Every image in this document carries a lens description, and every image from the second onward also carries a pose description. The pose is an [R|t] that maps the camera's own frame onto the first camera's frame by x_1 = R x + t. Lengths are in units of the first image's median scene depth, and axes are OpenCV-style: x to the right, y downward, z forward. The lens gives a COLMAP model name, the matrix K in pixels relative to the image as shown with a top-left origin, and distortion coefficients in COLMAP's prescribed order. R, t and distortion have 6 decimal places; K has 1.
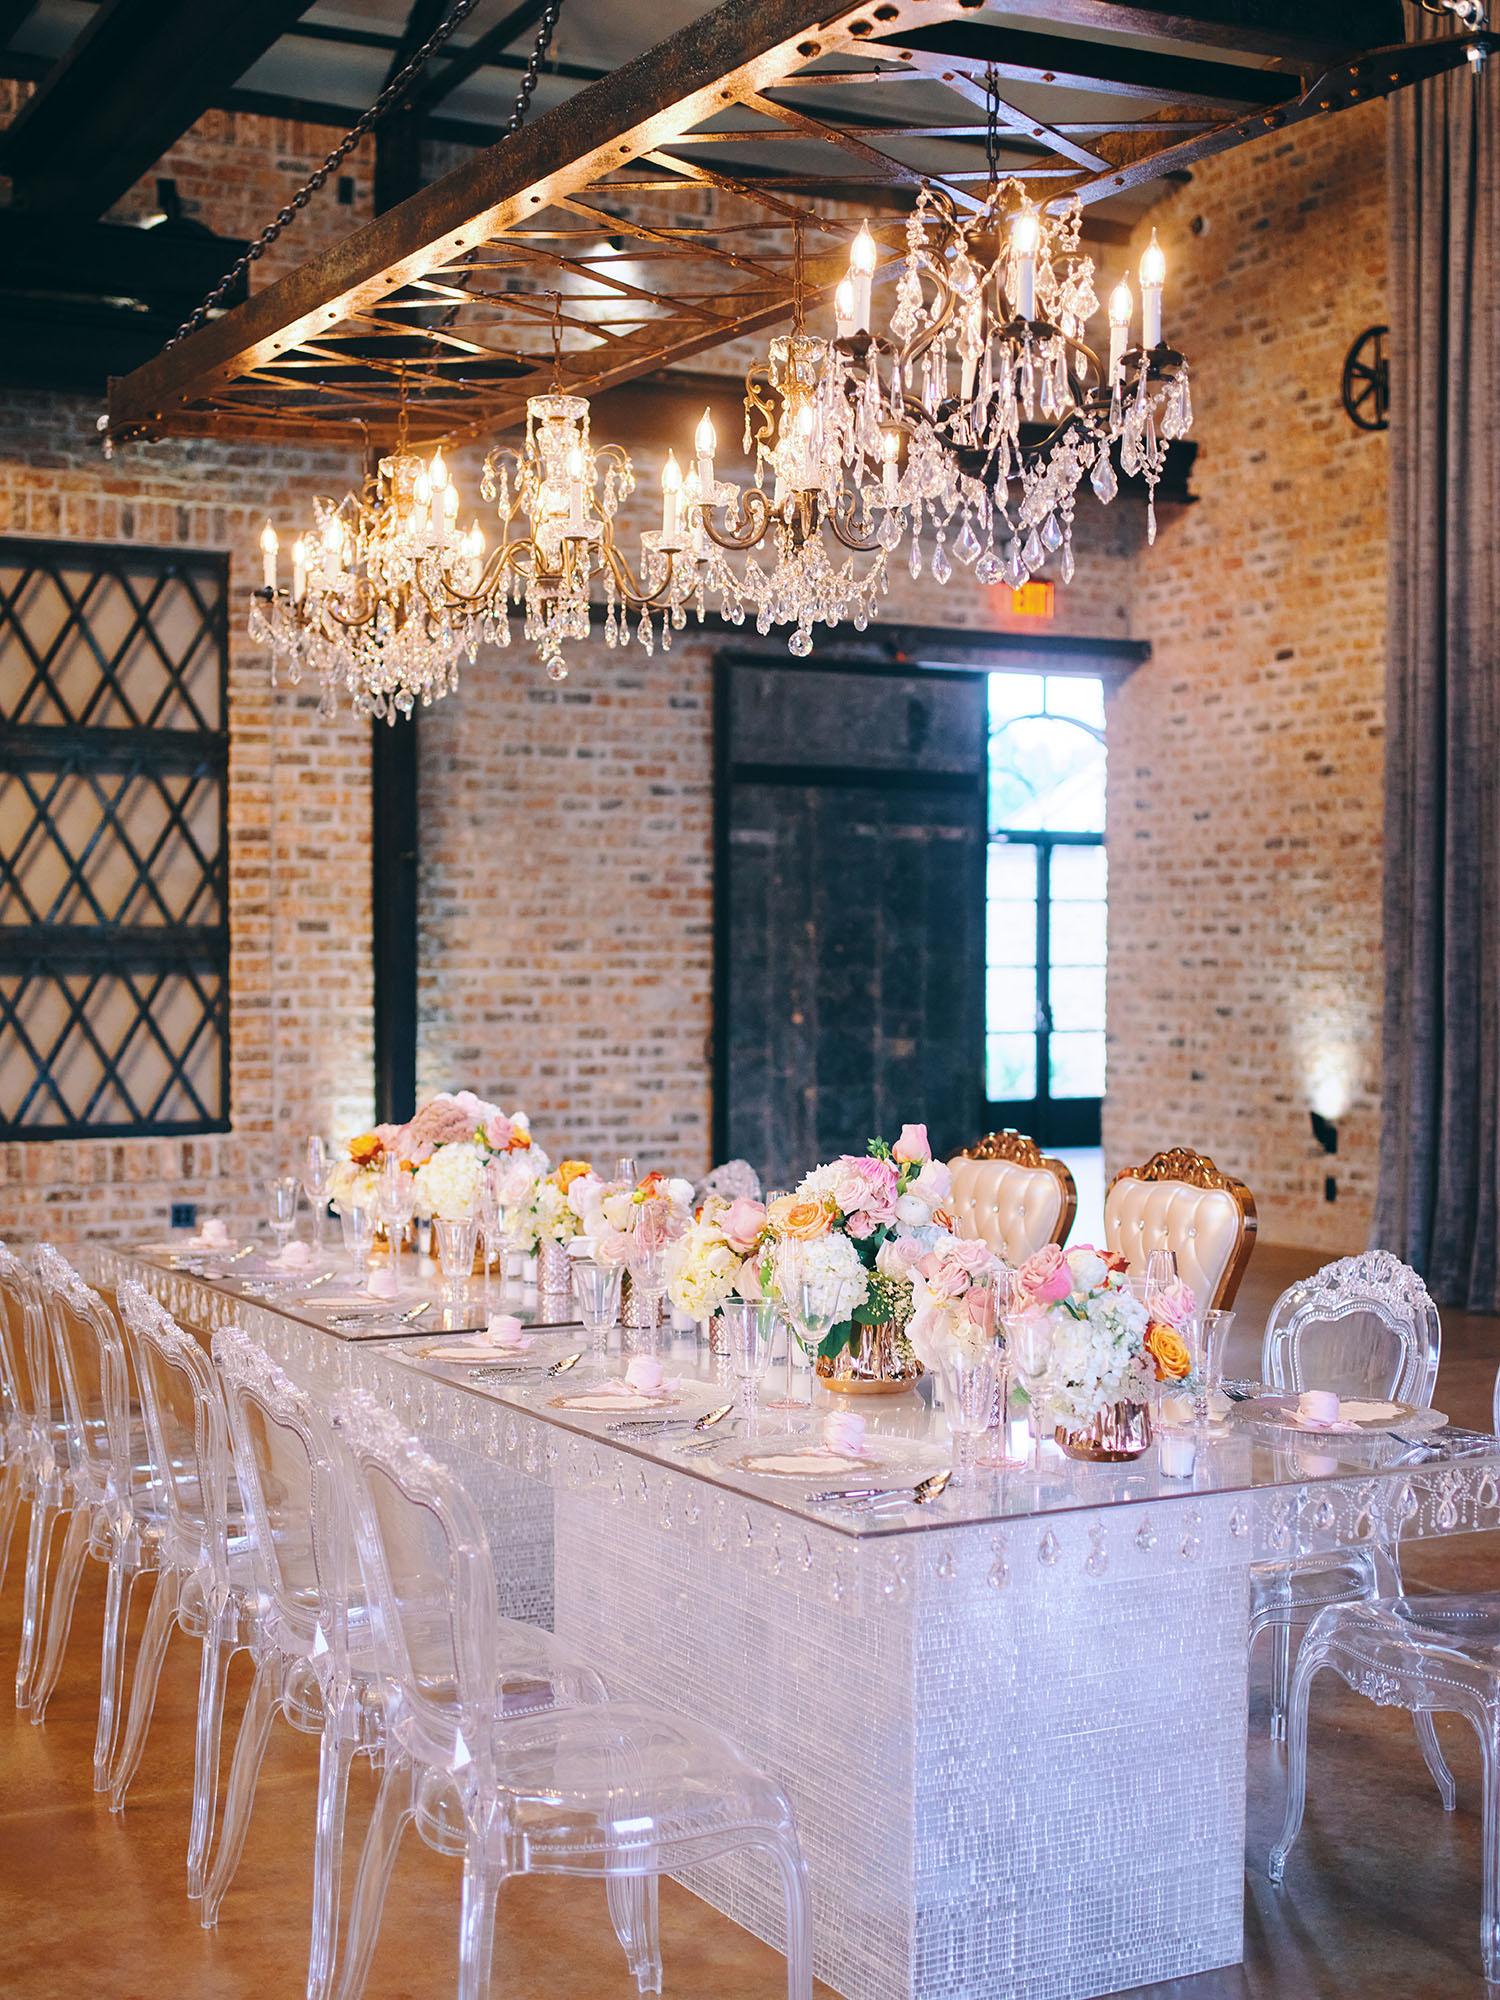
lens RADIAL K [[2574.5, 0, 750.0], [0, 2574.5, 1000.0], [0, 0, 1]] dist [-0.099901, 0.039725]
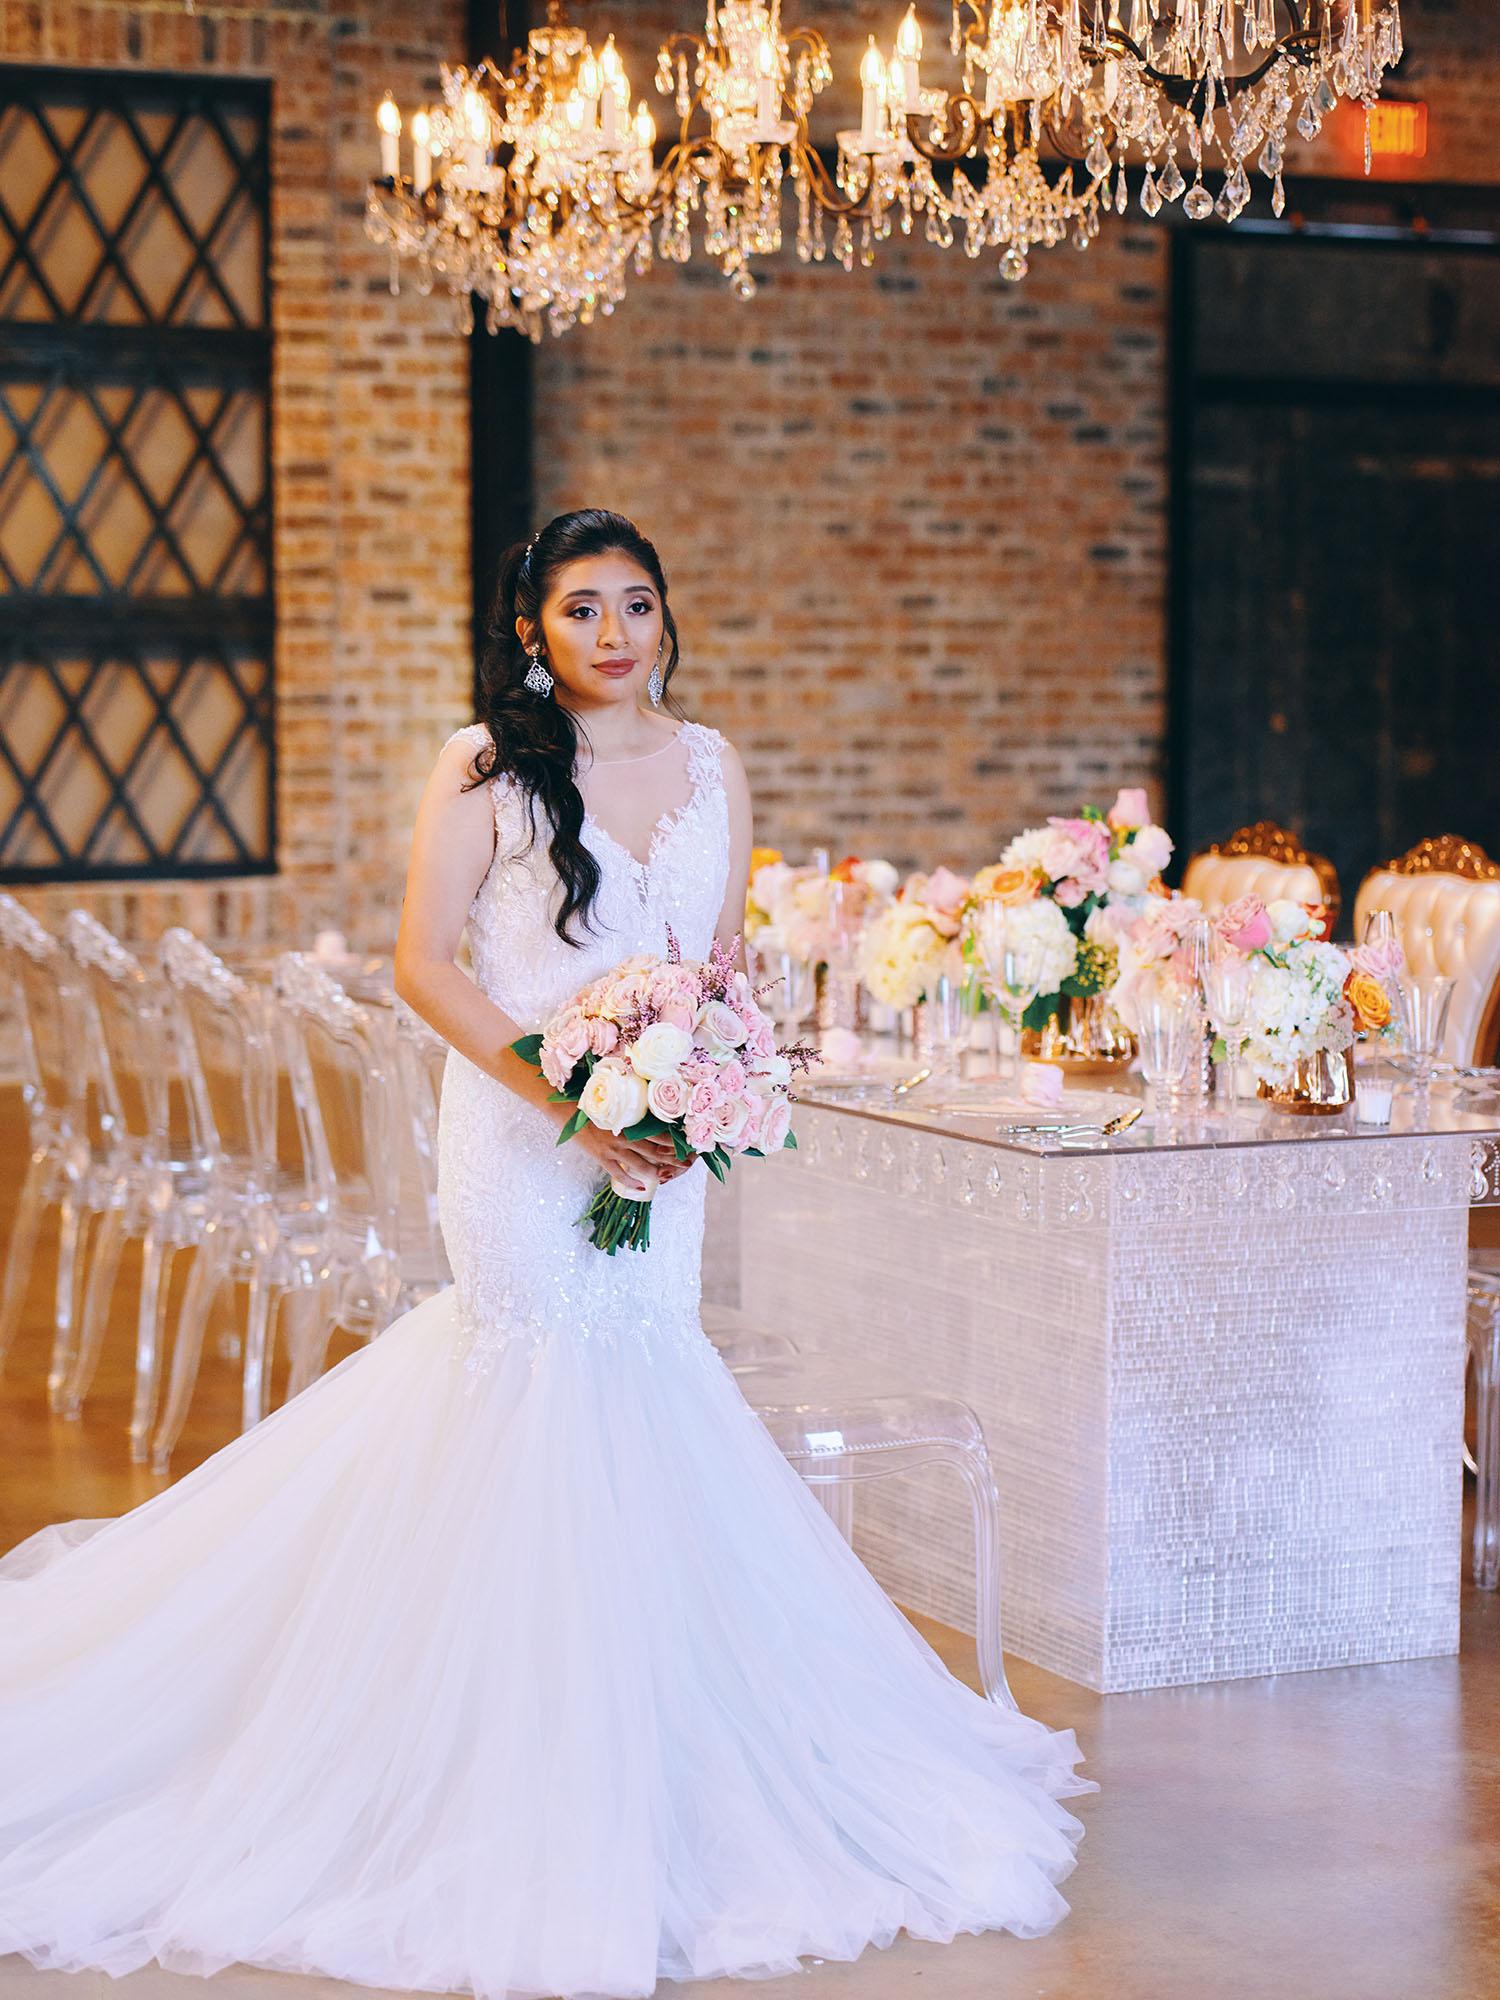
lens RADIAL K [[4127.5, 0, 750.0], [0, 4127.5, 1000.0], [0, 0, 1]] dist [-0.064428, 0.341463]
pose [[0.997984, 0.005089, -0.063268, 0.007582], [-0.000936, 0.997853, 0.065486, 0.009666], [0.063465, -0.065294, 0.995846, -0.179730]]
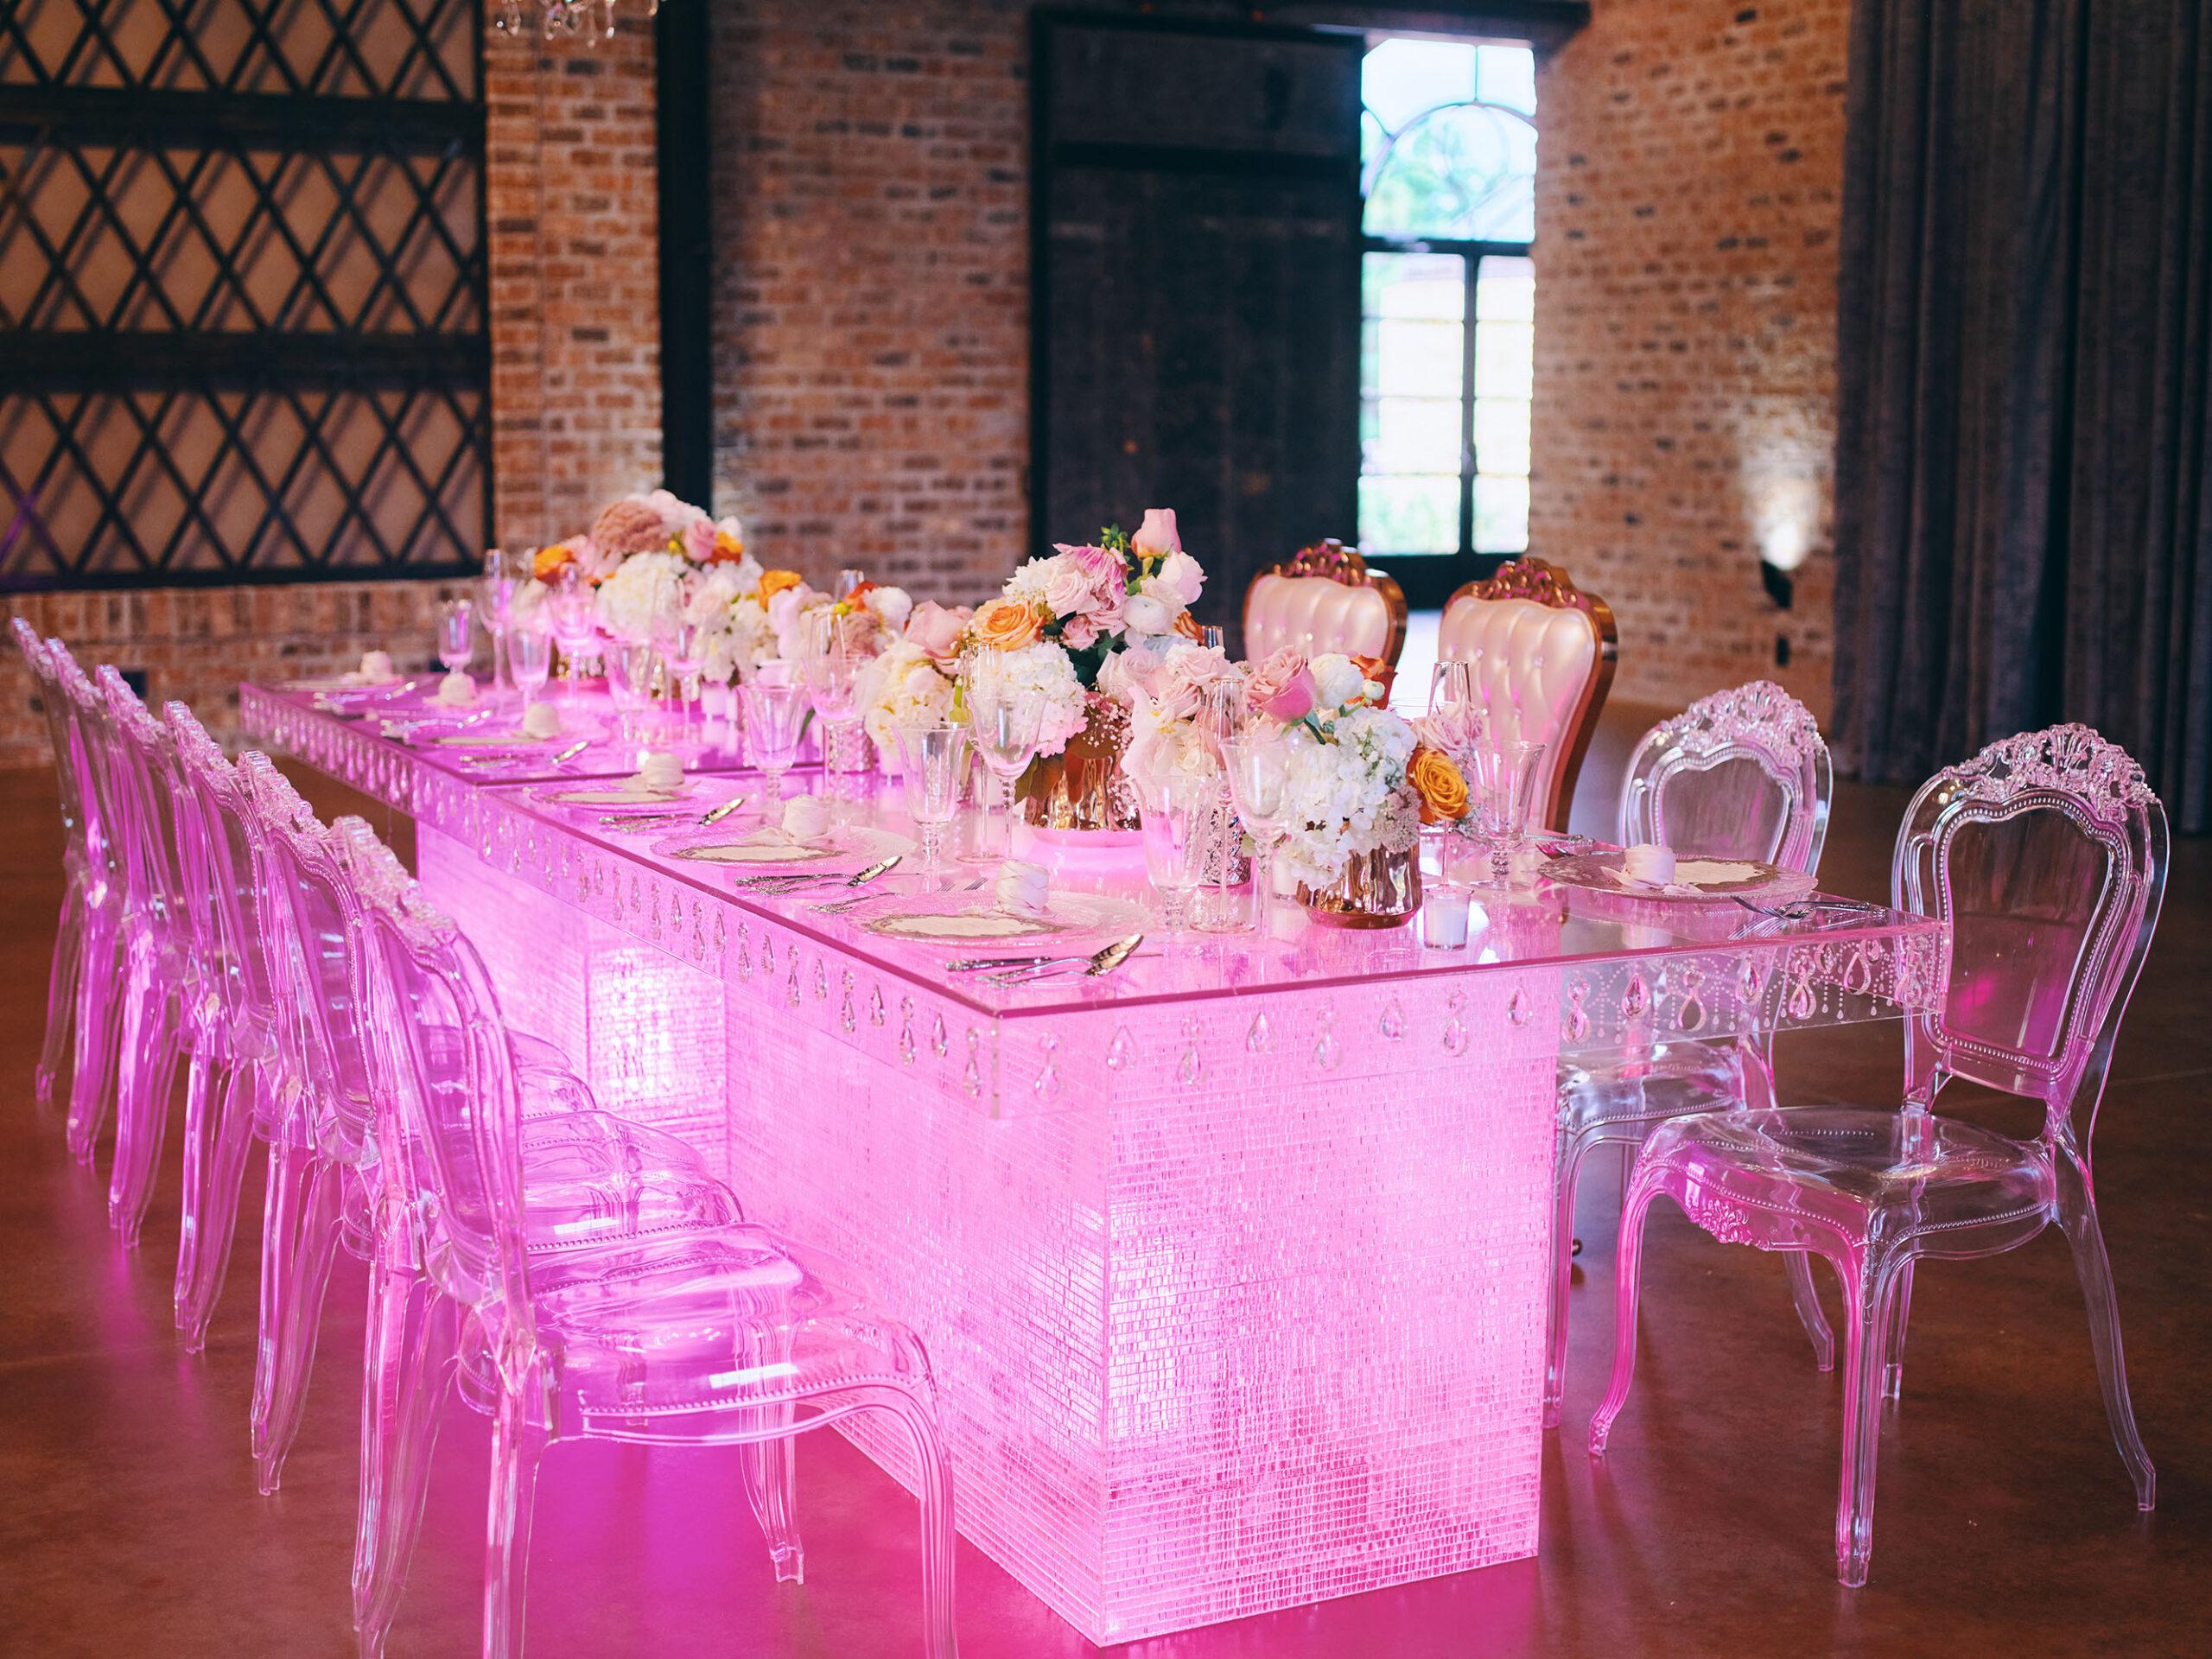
lens RADIAL K [[2880.1, 0, 1106.0], [0, 2880.1, 829.5], [0, 0, 1]] dist [-0.103383, 0.042471]
pose [[0.999737, 0.006918, -0.021881, 0.024568], [-0.004041, 0.991652, 0.128882, 0.011761], [0.022590, -0.128759, 0.991419, 0.042322]]
